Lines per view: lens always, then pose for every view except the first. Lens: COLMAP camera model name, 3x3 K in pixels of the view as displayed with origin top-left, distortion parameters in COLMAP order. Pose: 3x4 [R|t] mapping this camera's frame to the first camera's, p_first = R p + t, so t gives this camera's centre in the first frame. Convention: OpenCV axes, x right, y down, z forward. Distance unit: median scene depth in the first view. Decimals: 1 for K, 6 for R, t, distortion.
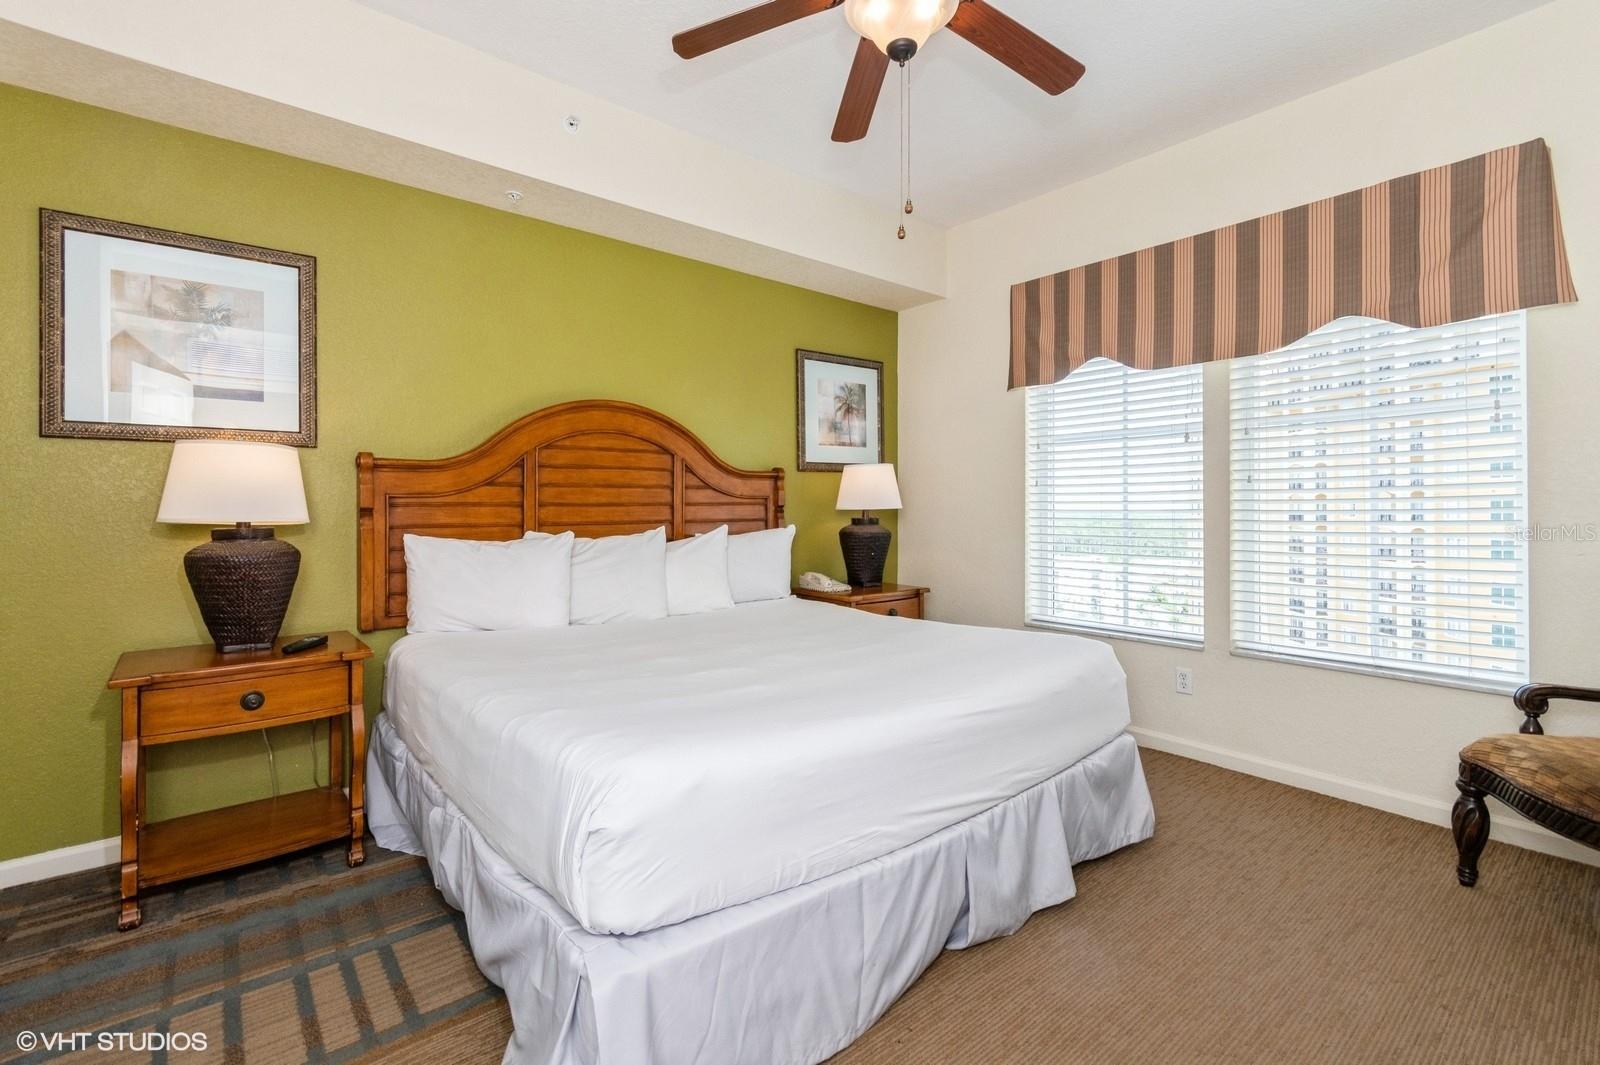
lens RADIAL K [[701.9, 0, 799.5], [0, 701.9, 485.7], [0, 0, 1]] dist [0.002959, 0.000380]
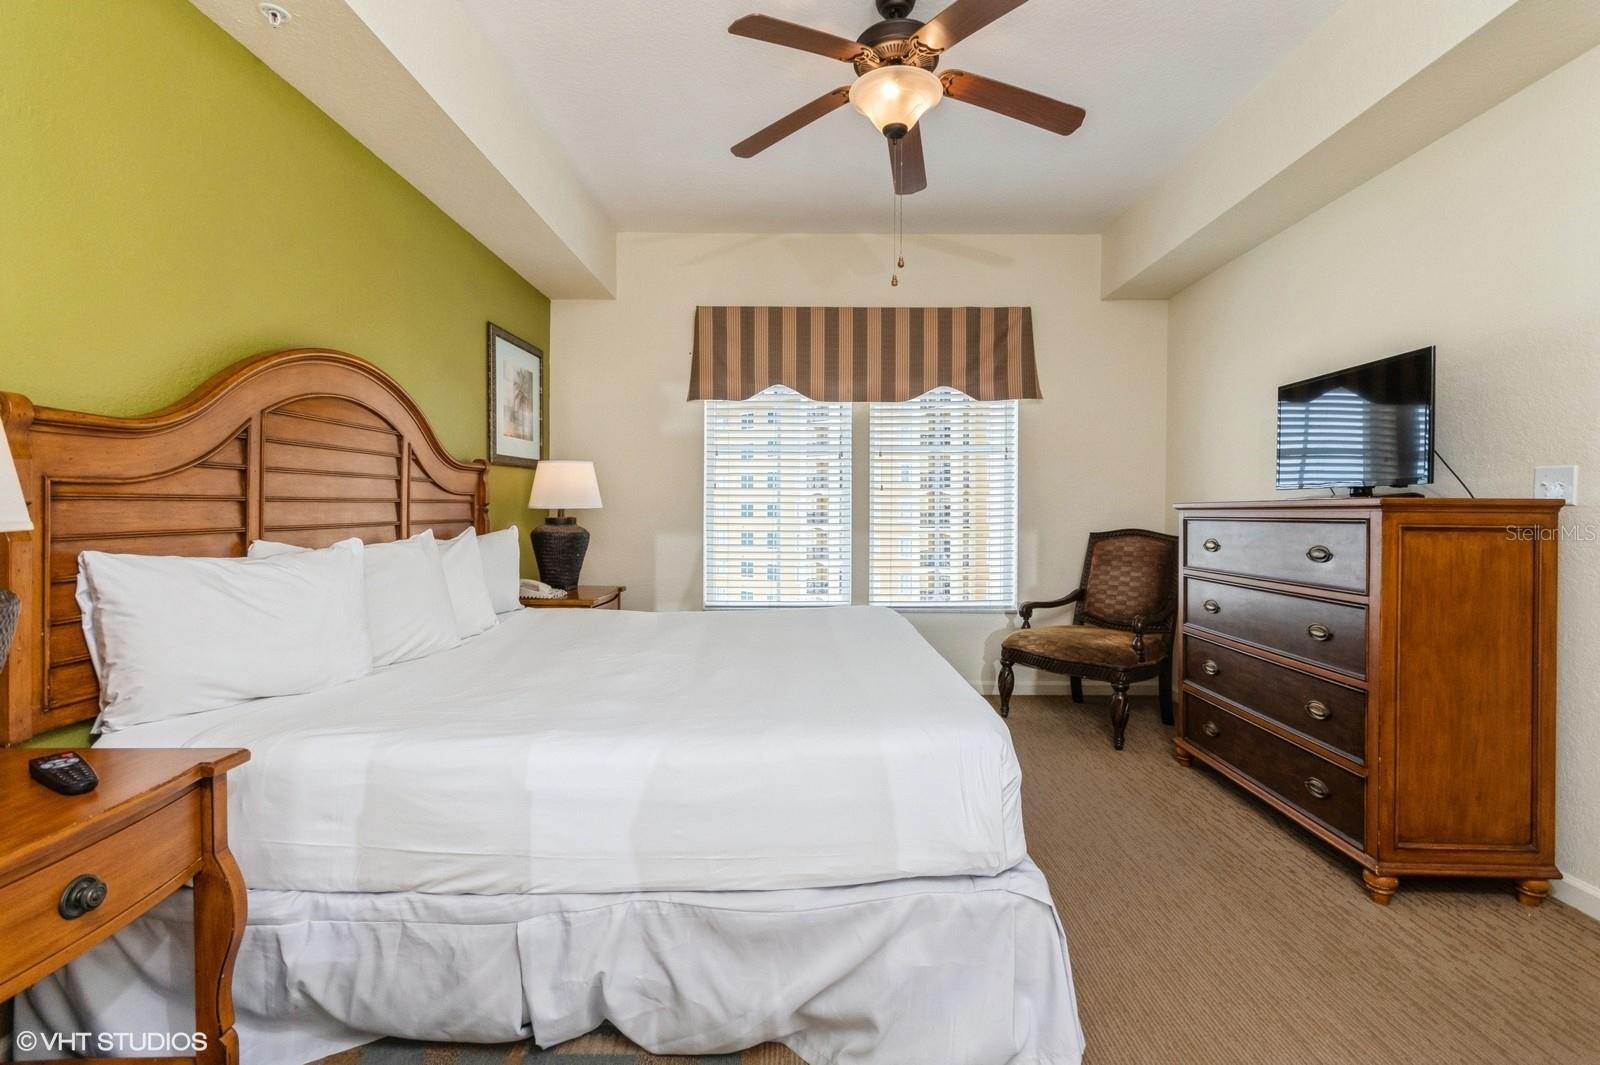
lens RADIAL K [[696.4, 0, 802.4], [0, 696.4, 518.2], [0, 0, 1]] dist [0.000486, -0.000866]
pose [[0.647971, -0.009146, 0.761610, -0.467066], [-0.023950, 0.999189, 0.032376, 0.009812], [-0.761289, -0.039219, 0.647226, 0.164100]]
